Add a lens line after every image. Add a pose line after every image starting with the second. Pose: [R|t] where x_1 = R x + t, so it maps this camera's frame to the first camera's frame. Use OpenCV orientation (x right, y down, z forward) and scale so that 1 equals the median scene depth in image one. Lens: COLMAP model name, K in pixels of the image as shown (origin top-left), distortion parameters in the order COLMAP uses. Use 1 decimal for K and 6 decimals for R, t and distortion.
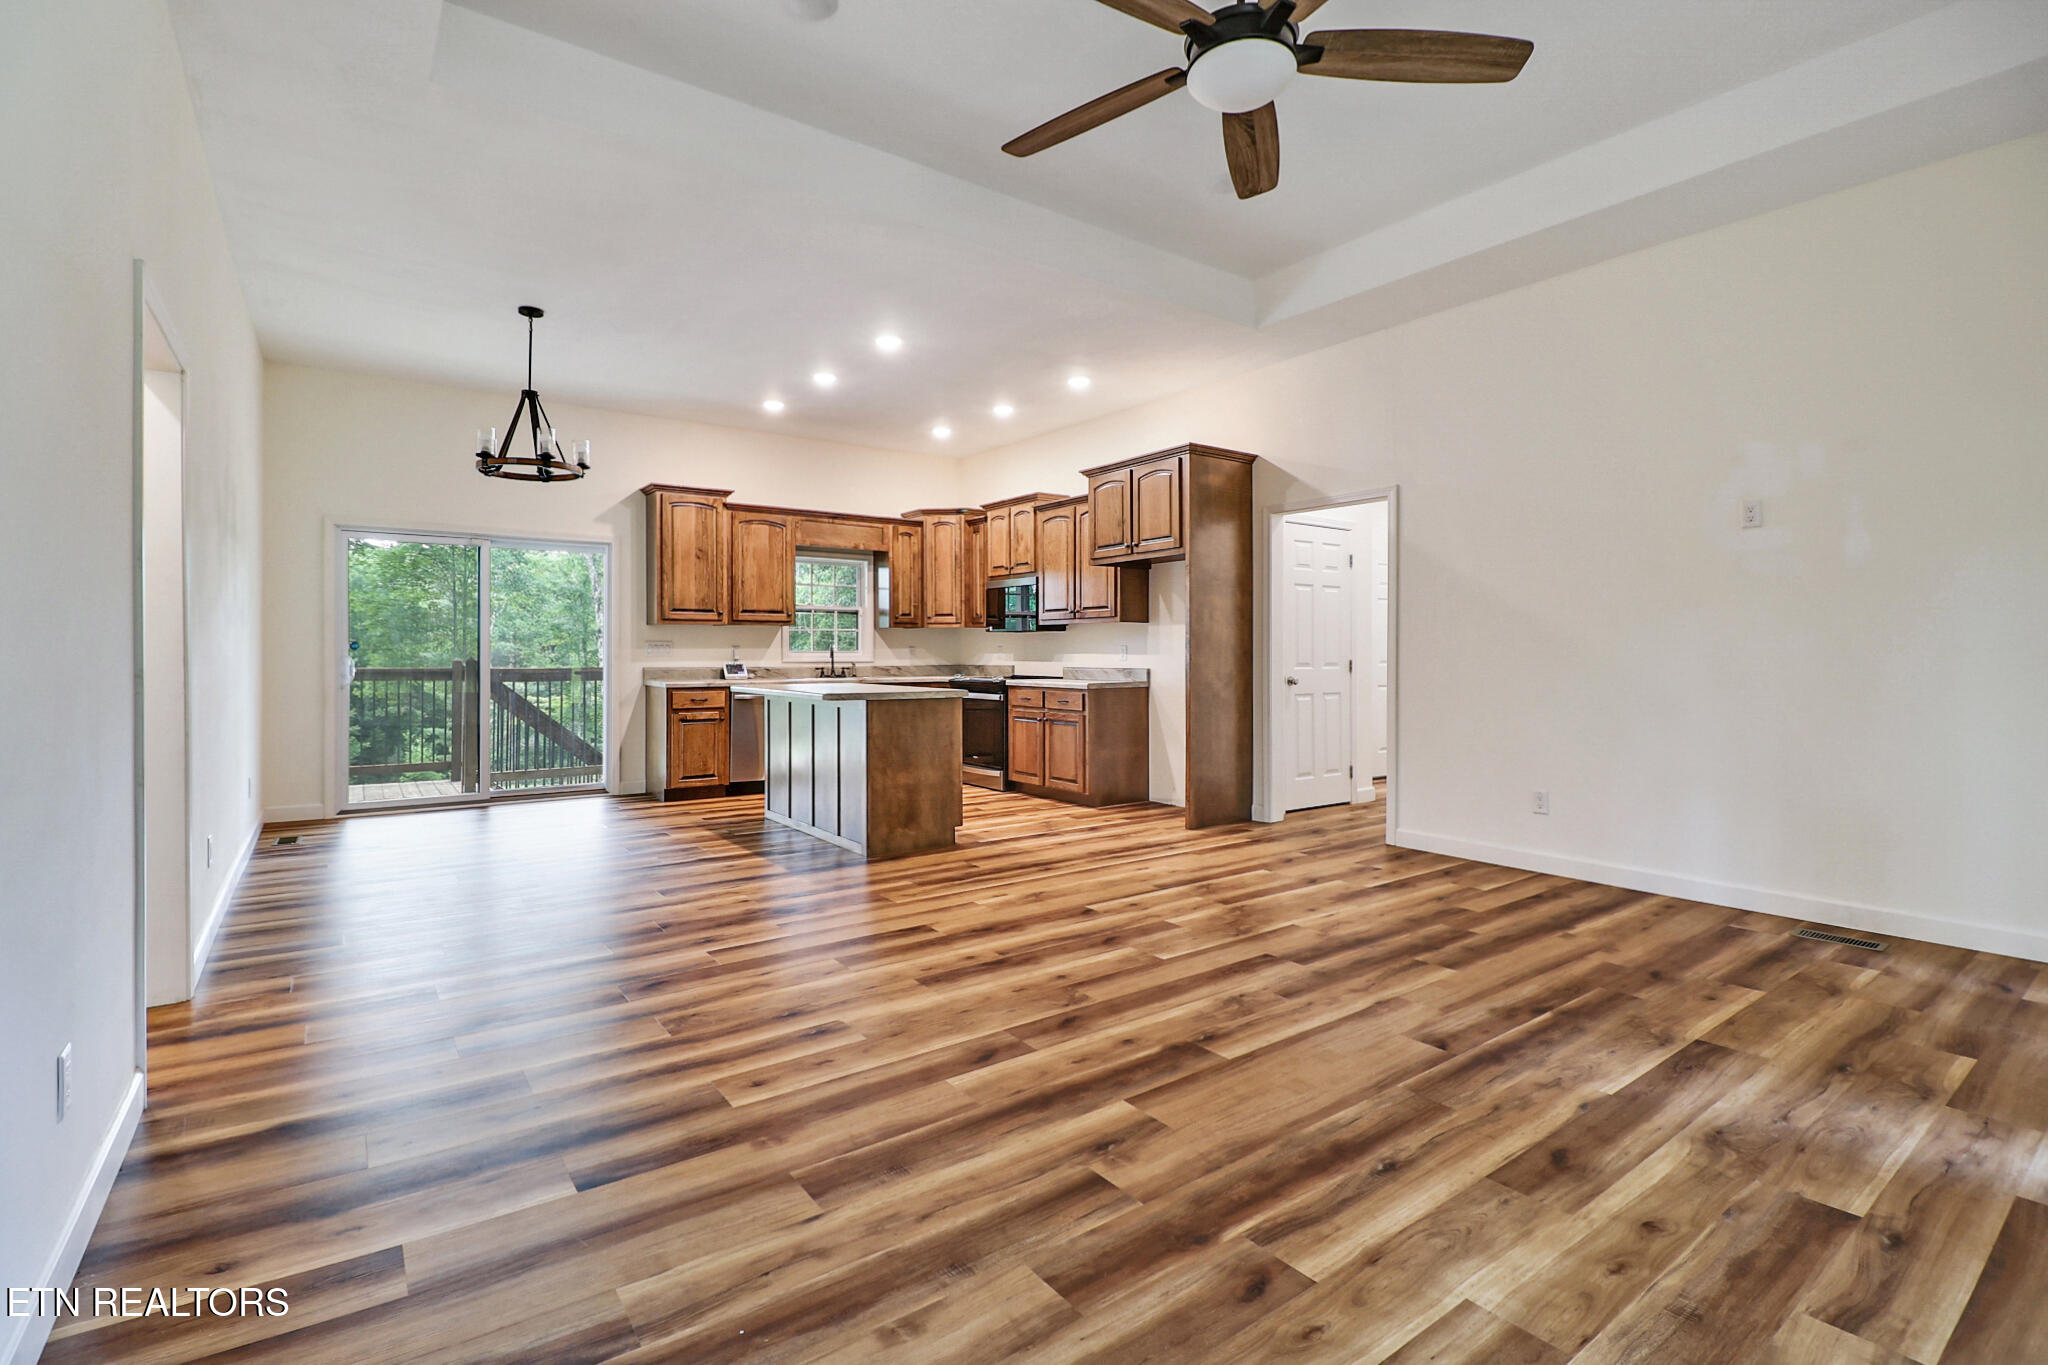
lens RADIAL K [[929.3, 0, 1028.8], [0, 929.3, 654.0], [0, 0, 1]] dist [-0.013446, -0.006560]
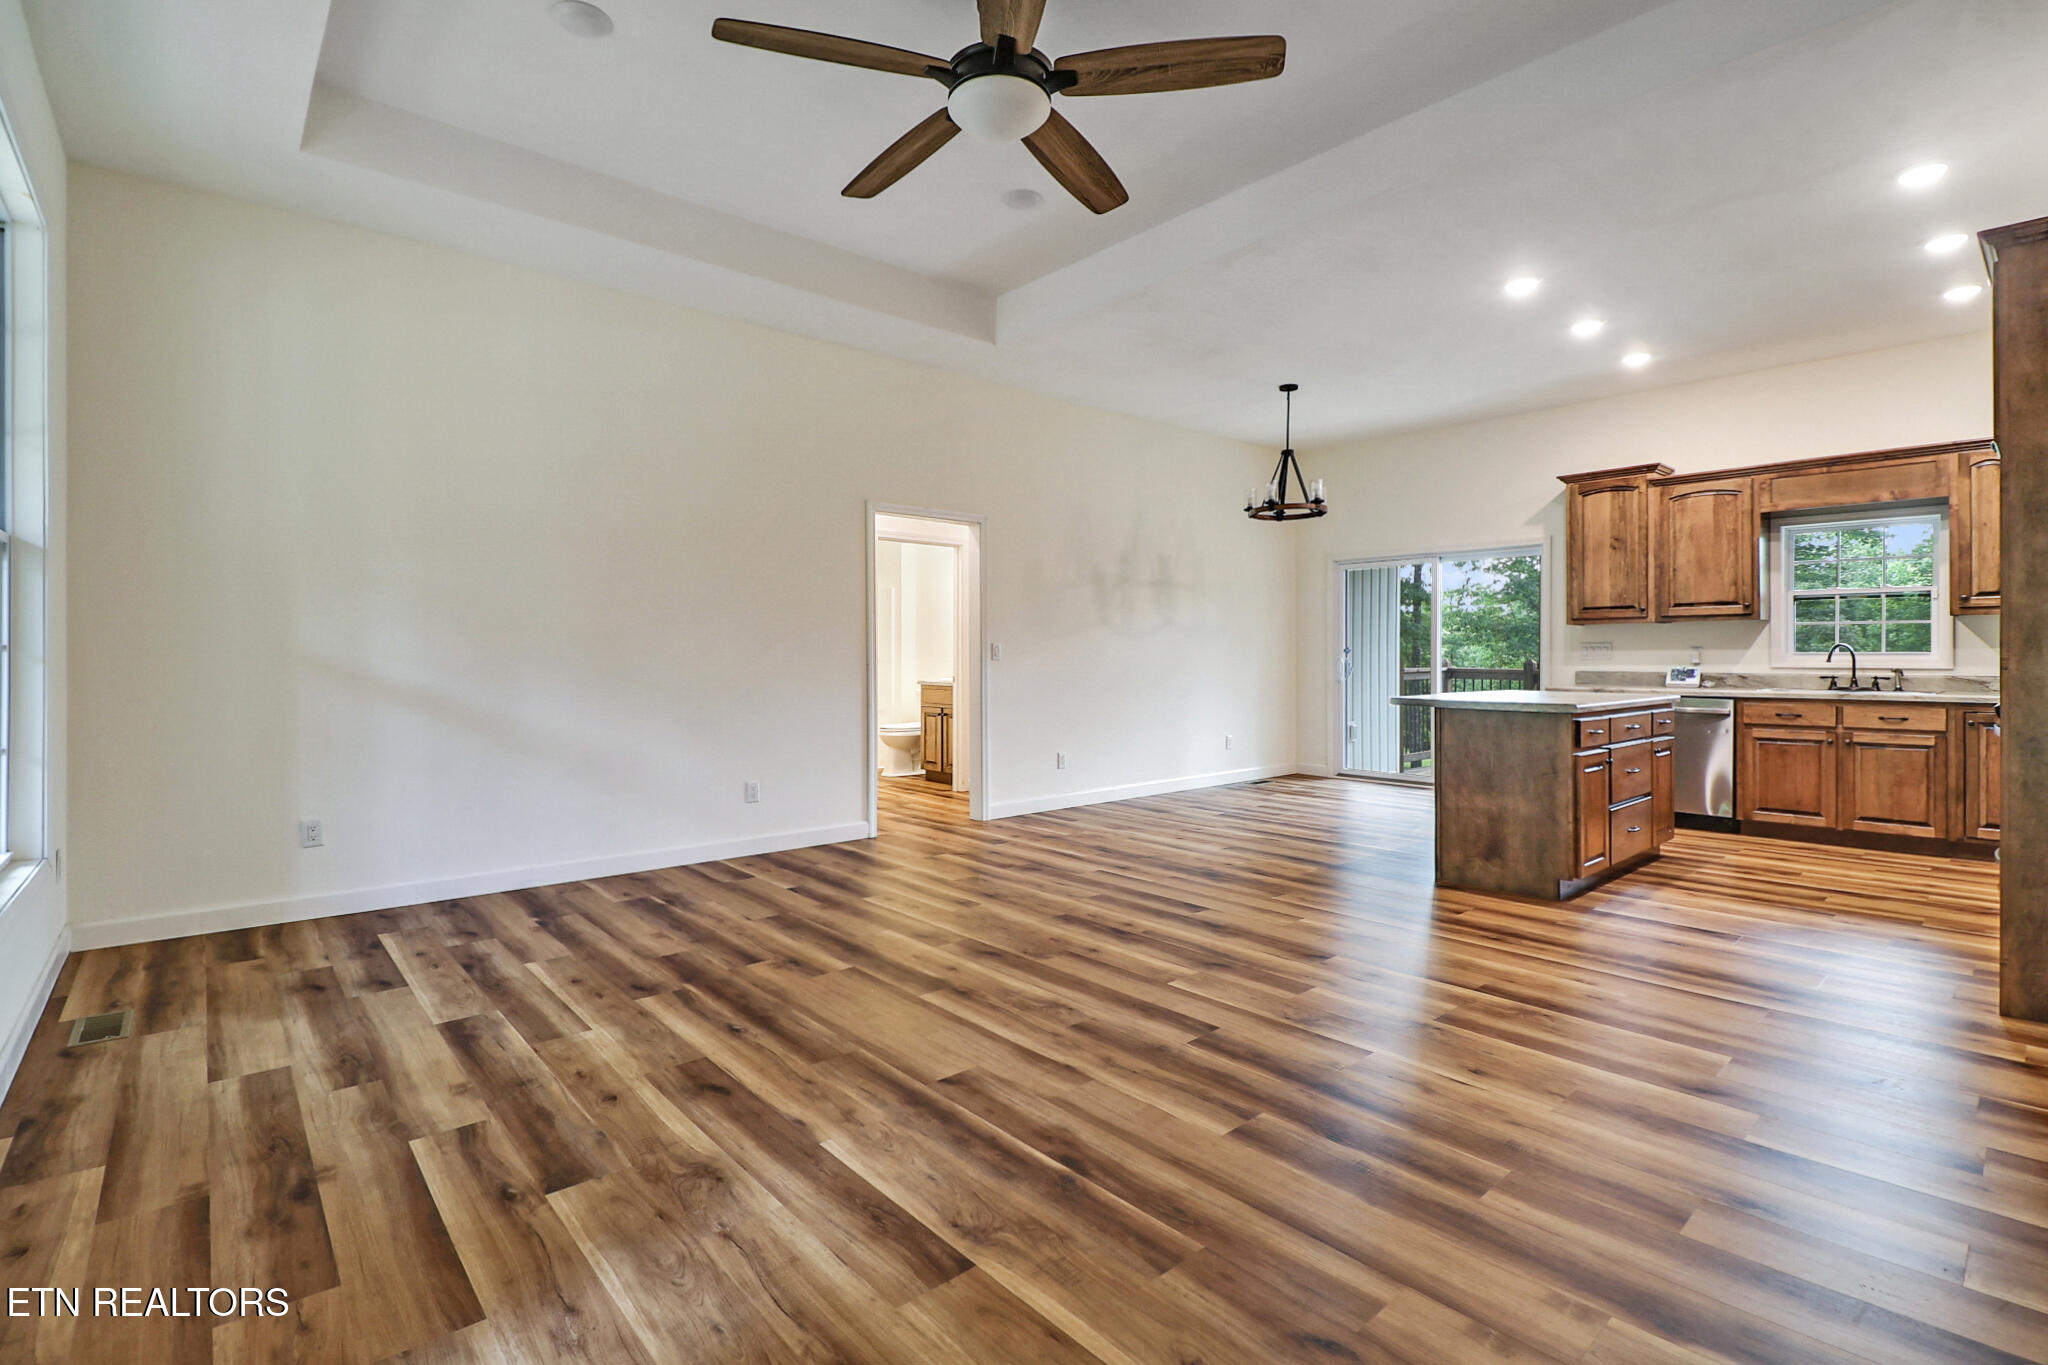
lens RADIAL K [[949.3, 0, 1010.2], [0, 949.3, 655.9], [0, 0, 1]] dist [-0.002195, -0.011518]
pose [[0.088084, -0.000465, -0.996113, 1.200599], [-0.000676, 1.000000, -0.000527, -0.000680], [0.996113, 0.000720, 0.088084, 0.839438]]
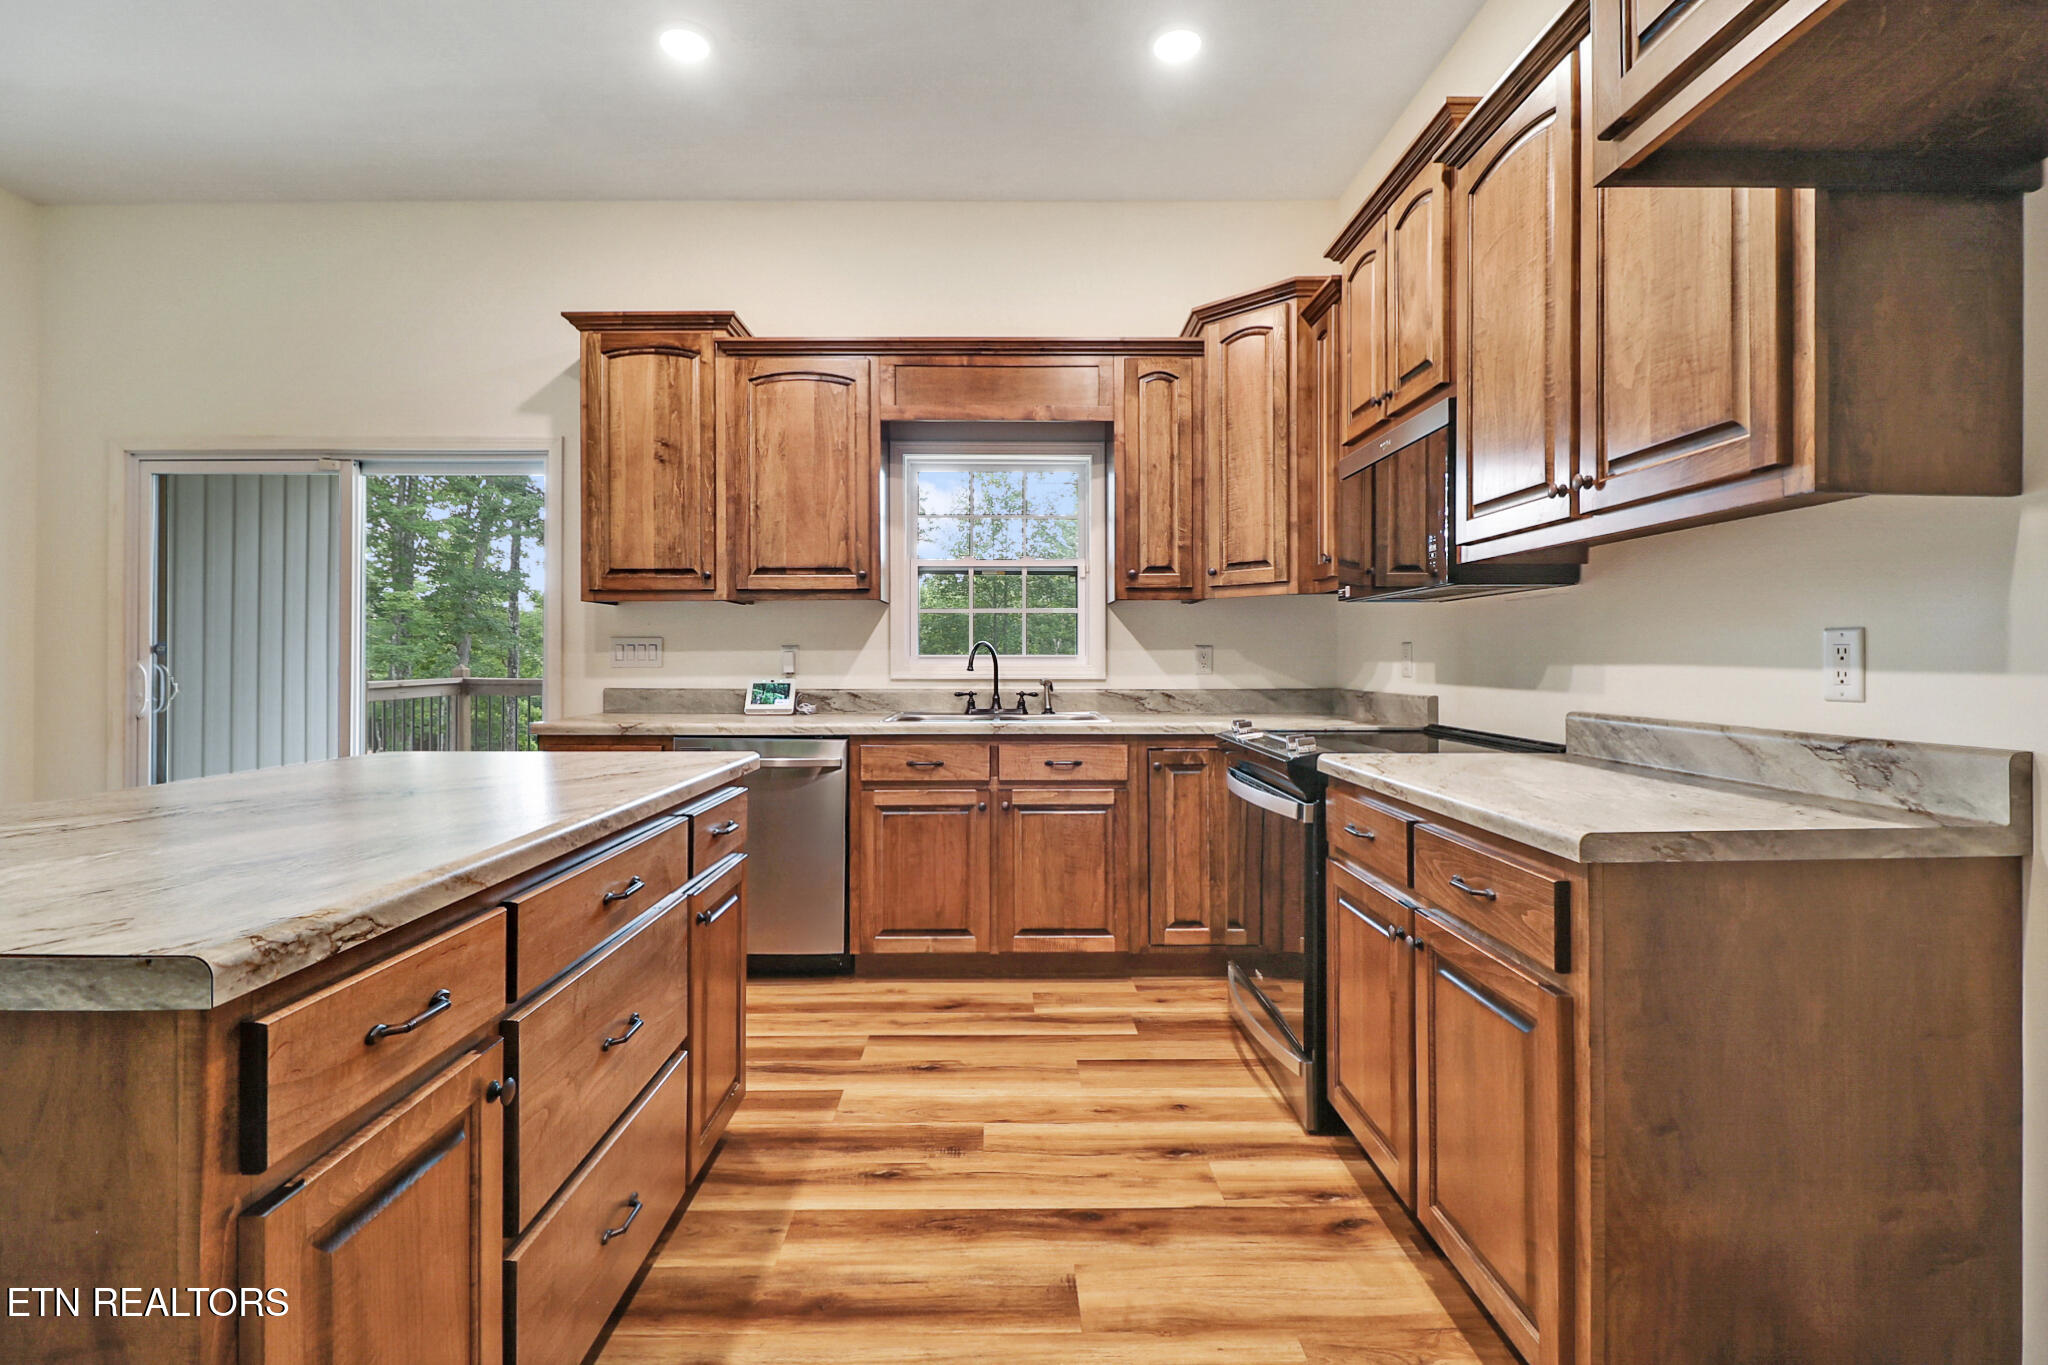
lens RADIAL K [[949.3, 0, 1010.2], [0, 949.3, 655.9], [0, 0, 1]] dist [-0.002195, -0.011518]
pose [[0.810071, -0.002914, -0.586324, 0.178297], [0.000183, 0.999989, -0.004716, -0.003313], [0.586332, 0.003713, 0.810063, 1.729708]]
